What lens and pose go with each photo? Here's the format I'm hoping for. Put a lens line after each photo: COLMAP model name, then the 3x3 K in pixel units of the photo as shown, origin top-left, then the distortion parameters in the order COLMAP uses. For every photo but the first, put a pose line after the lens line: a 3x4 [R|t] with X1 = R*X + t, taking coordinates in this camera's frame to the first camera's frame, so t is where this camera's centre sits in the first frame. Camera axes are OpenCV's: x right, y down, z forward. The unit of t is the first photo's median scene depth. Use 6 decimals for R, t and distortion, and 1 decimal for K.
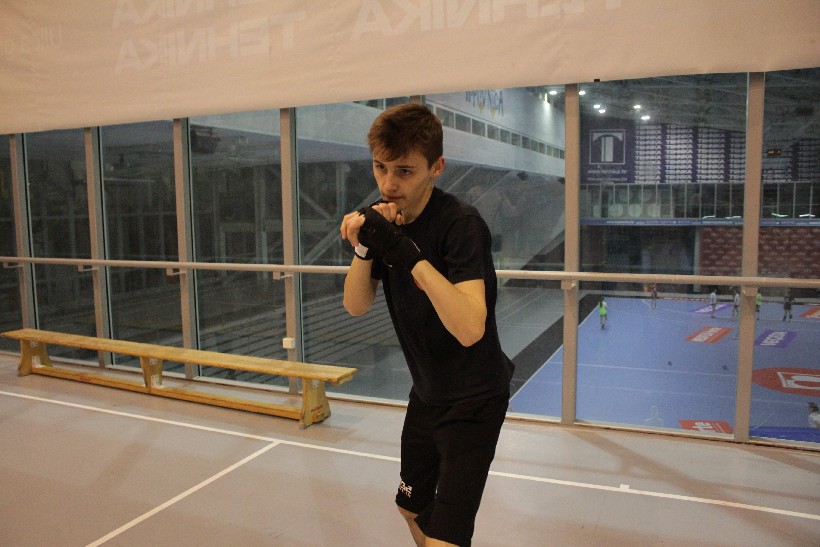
lens RADIAL K [[687.0, 0, 399.3], [0, 687.0, 275.4], [0, 0, 1]] dist [-0.166098, 0.153111]
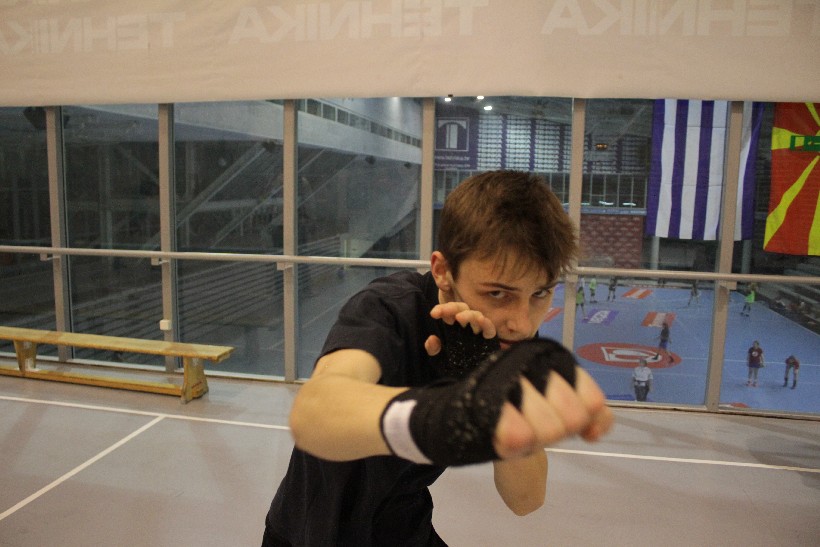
lens RADIAL K [[687.0, 0, 399.3], [0, 687.0, 275.4], [0, 0, 1]] dist [-0.166098, 0.153111]
pose [[0.974704, 0.000331, 0.223501, -0.039761], [-0.006611, 0.999604, 0.027353, -0.008836], [-0.223403, -0.028139, 0.974320, -0.097779]]
